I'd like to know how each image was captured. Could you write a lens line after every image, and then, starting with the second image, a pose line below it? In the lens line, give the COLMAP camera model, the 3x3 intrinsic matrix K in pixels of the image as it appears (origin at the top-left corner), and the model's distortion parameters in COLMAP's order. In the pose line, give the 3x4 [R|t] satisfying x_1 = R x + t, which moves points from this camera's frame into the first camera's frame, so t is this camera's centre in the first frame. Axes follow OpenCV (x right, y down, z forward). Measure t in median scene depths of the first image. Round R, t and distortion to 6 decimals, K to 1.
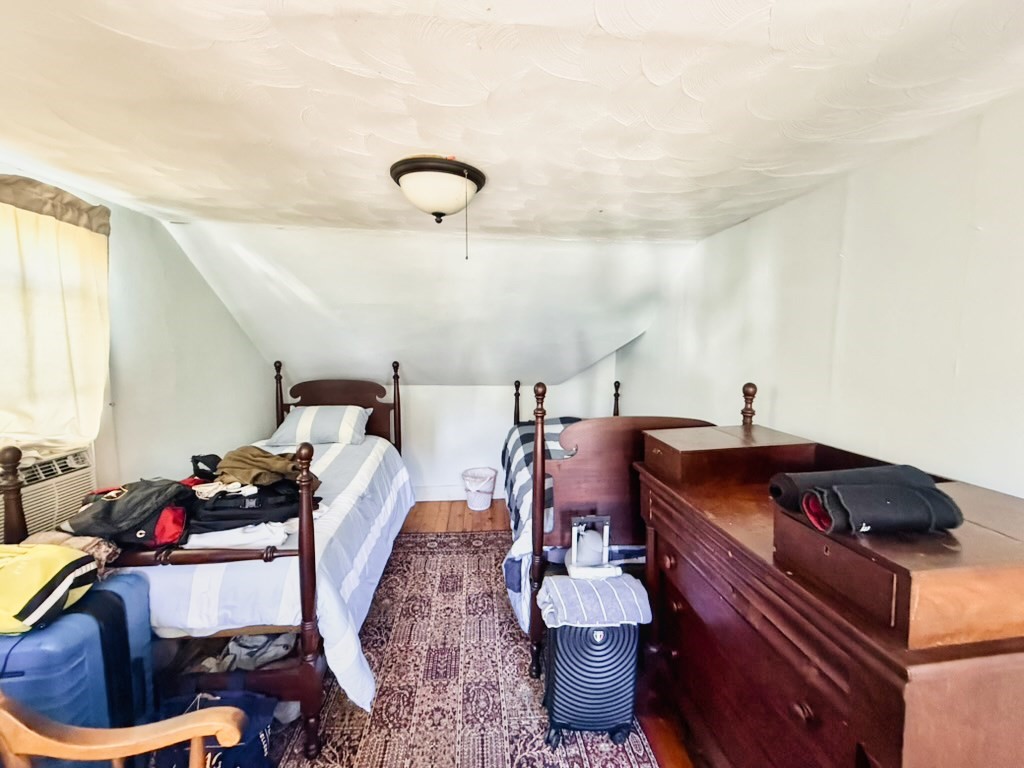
lens RADIAL K [[406.5, 0, 516.5], [0, 406.5, 379.8], [0, 0, 1]] dist [0.002640, -0.000101]
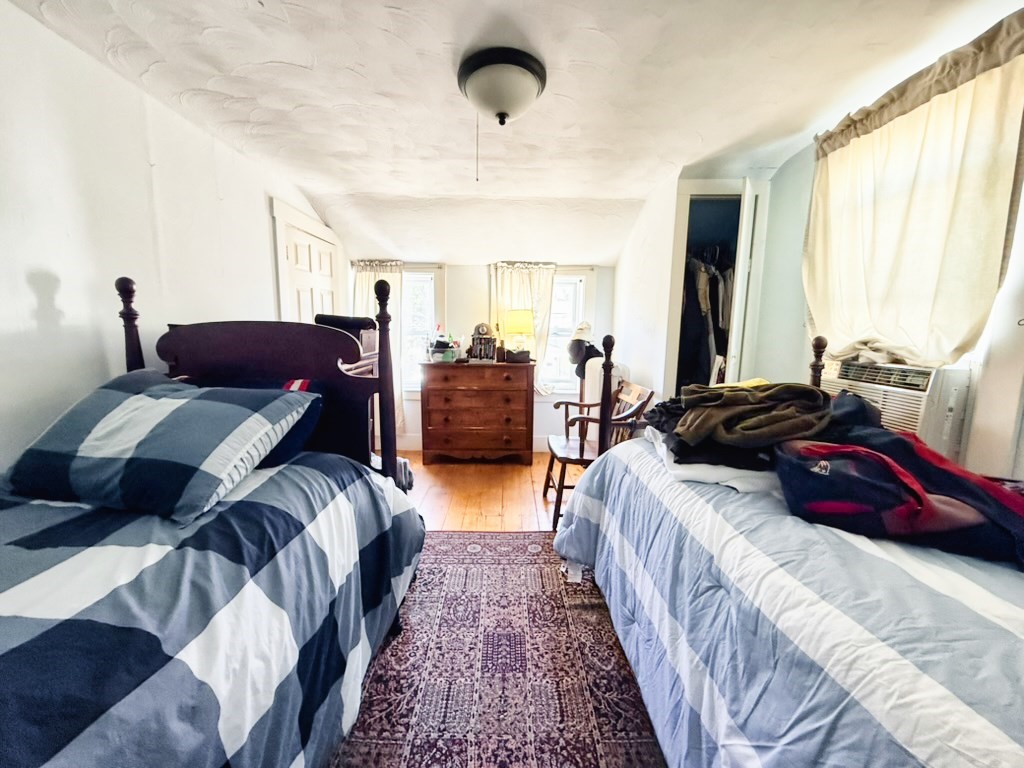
lens RADIAL K [[406.5, 0, 510.5], [0, 406.5, 383.0], [0, 0, 1]] dist [0.002640, -0.000101]
pose [[-0.995836, -0.034267, 0.084479, -0.255815], [-0.015339, 0.976437, 0.215258, 0.028041], [-0.089865, 0.213065, -0.972896, 1.734908]]
